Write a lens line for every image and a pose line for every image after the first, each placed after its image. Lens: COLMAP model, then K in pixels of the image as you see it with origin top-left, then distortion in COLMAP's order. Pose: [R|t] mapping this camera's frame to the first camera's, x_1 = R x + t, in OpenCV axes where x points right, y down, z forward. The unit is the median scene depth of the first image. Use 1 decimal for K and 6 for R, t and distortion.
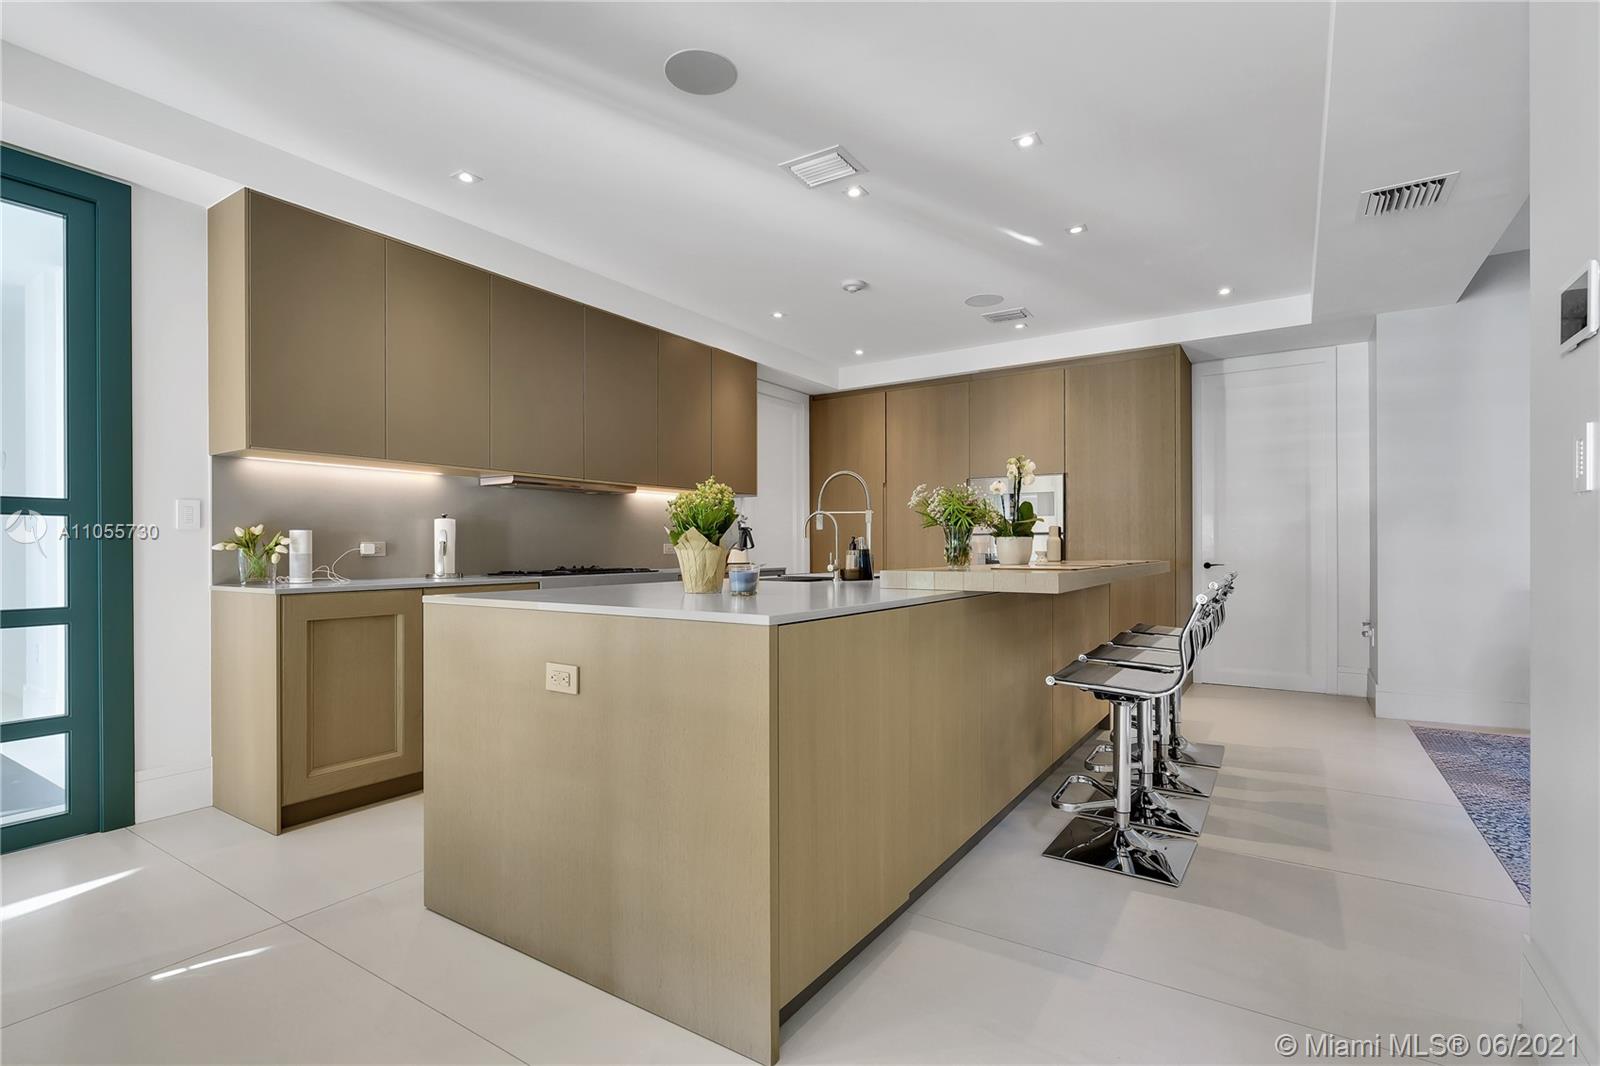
lens RADIAL K [[719.4, 0, 803.6], [0, 719.4, 531.6], [0, 0, 1]] dist [0.000322, 0.000381]
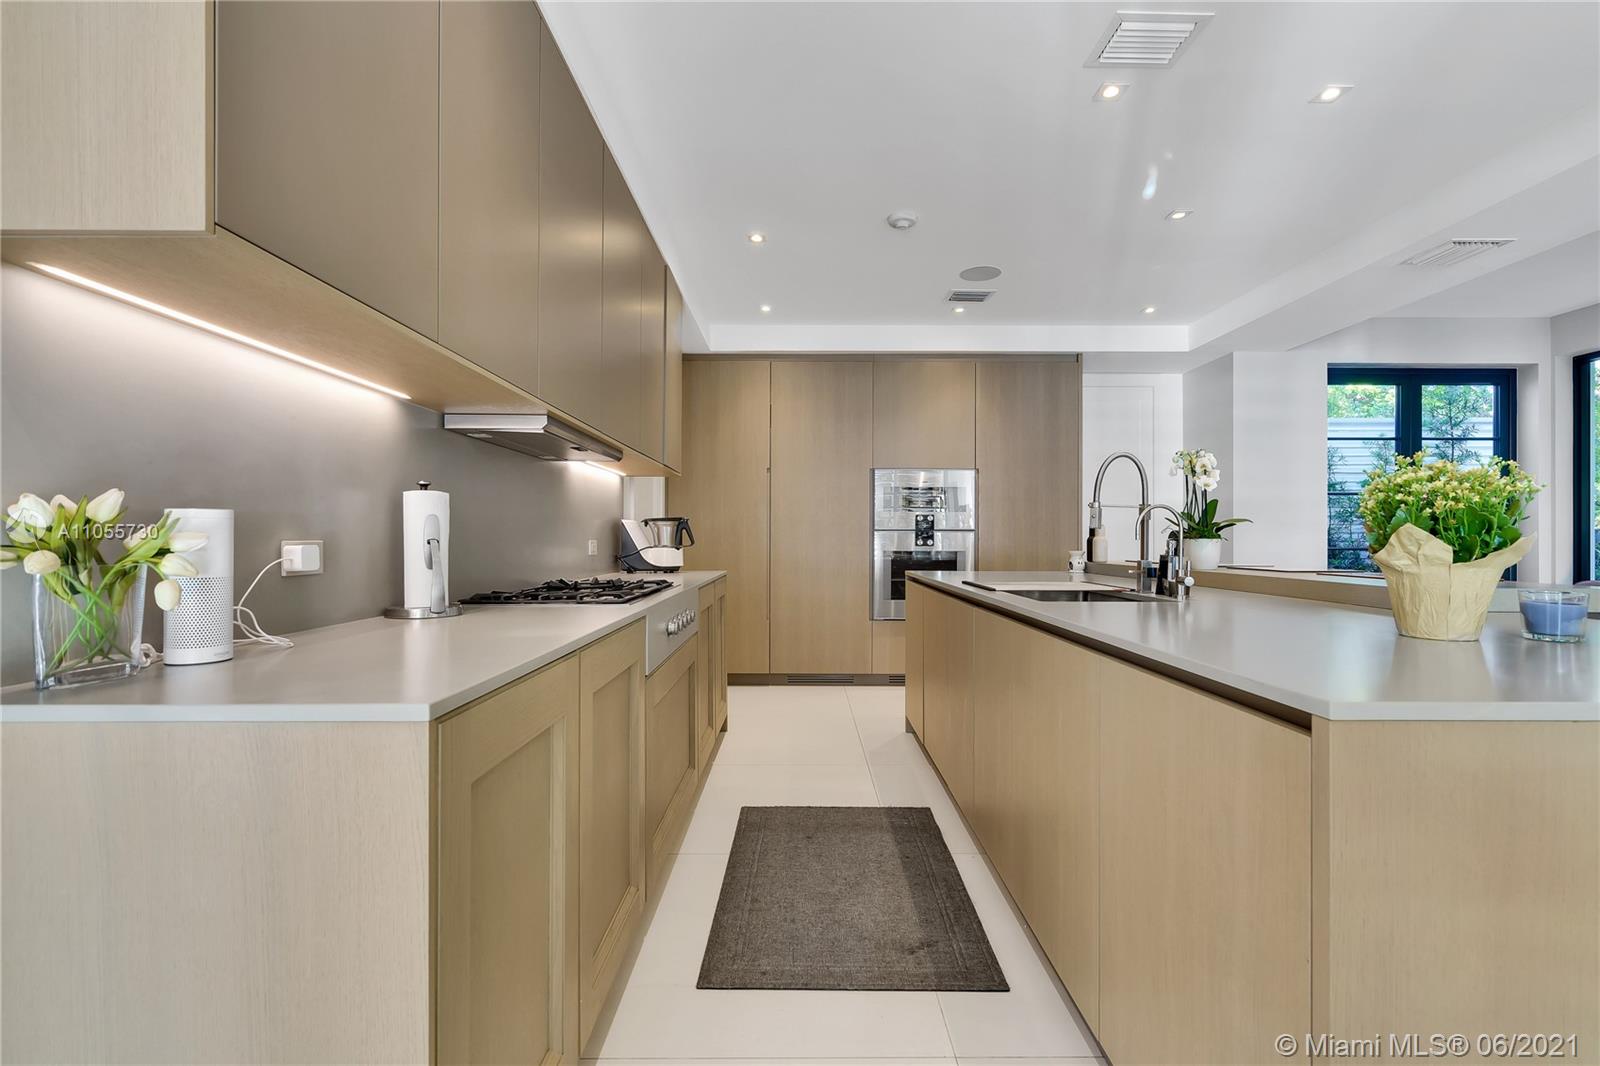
lens RADIAL K [[719.4, 0, 803.6], [0, 719.4, 531.6], [0, 0, 1]] dist [0.000322, 0.000381]
pose [[0.833467, 0.007573, 0.552518, -0.423670], [-0.013740, 0.999881, 0.007022, 0.001383], [-0.552399, -0.013444, 0.833472, 0.350059]]
